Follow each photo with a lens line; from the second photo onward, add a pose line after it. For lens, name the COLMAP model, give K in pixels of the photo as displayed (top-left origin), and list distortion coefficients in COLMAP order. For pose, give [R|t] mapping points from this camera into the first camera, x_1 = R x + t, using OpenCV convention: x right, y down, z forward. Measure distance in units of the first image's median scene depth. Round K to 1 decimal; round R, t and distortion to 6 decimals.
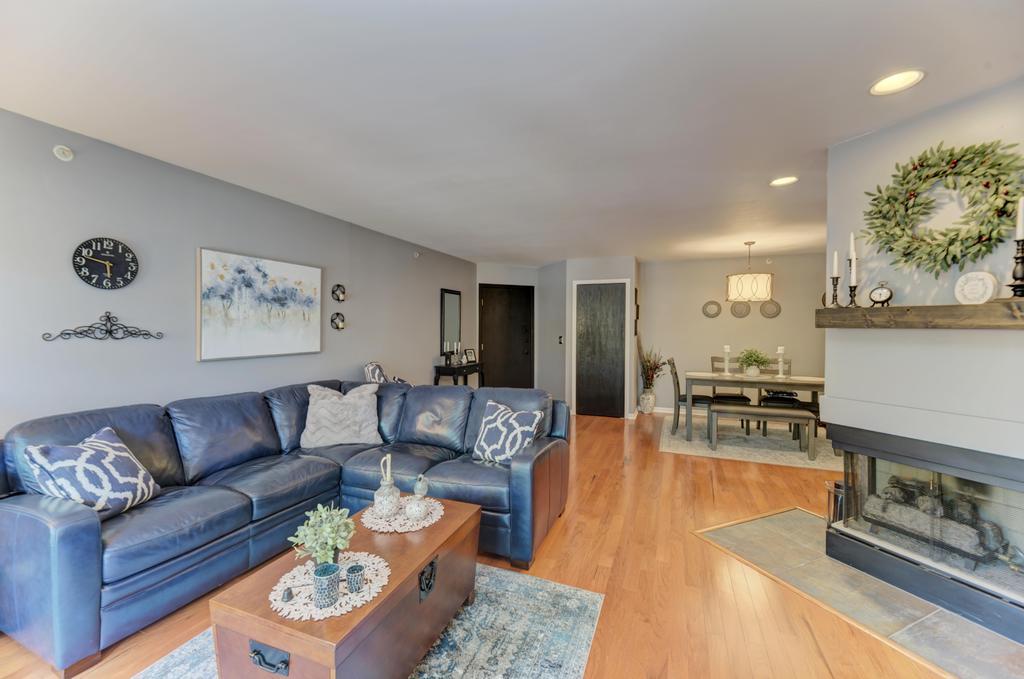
lens RADIAL K [[410.4, 0, 512.1], [0, 410.4, 333.9], [0, 0, 1]] dist [0.008501, -0.000467]
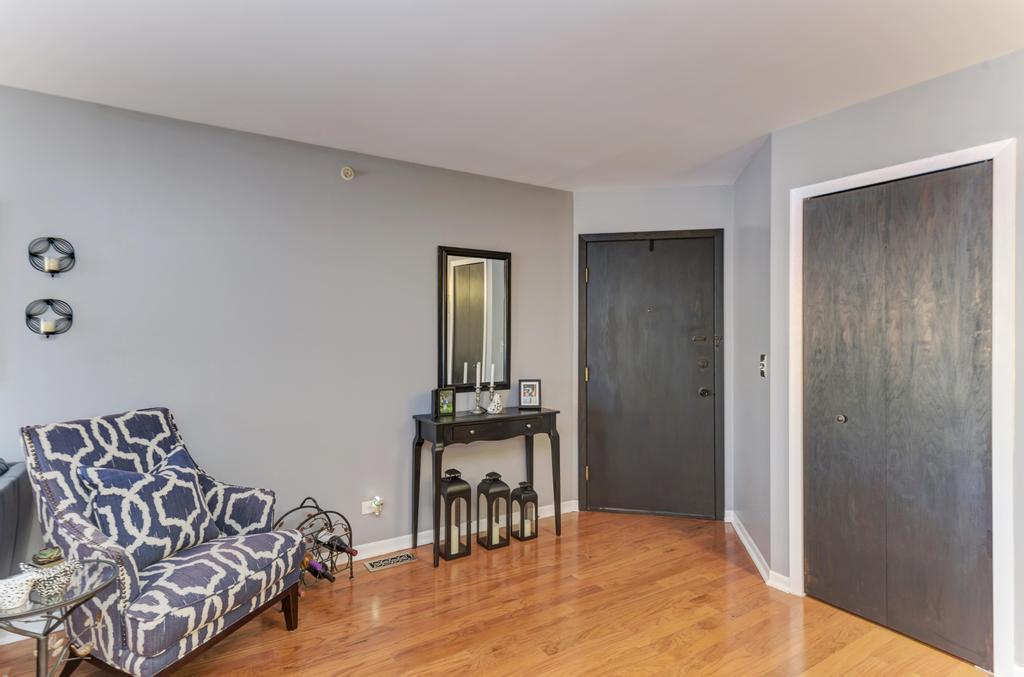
lens RADIAL K [[540.0, 0, 508.9], [0, 540.0, 334.0], [0, 0, 1]] dist [0.028468, -0.000074]
pose [[0.806324, -0.001094, -0.591473, 0.275588], [-0.008450, 0.999875, -0.013369, -0.005125], [0.591413, 0.015777, 0.806214, 0.622249]]
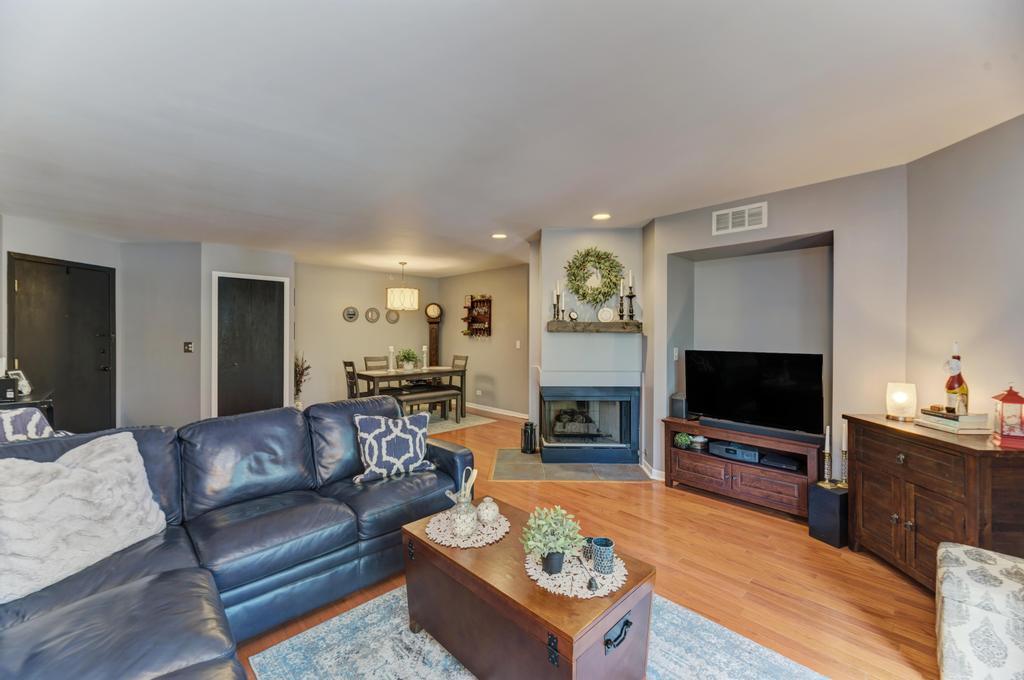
lens RADIAL K [[410.4, 0, 512.1], [0, 410.4, 334.4], [0, 0, 1]] dist [0.008501, -0.000467]
pose [[0.412181, -0.005614, 0.911085, -0.407453], [0.010253, 0.999946, 0.001523, -0.004415], [-0.911044, 0.008714, 0.412216, 0.189373]]
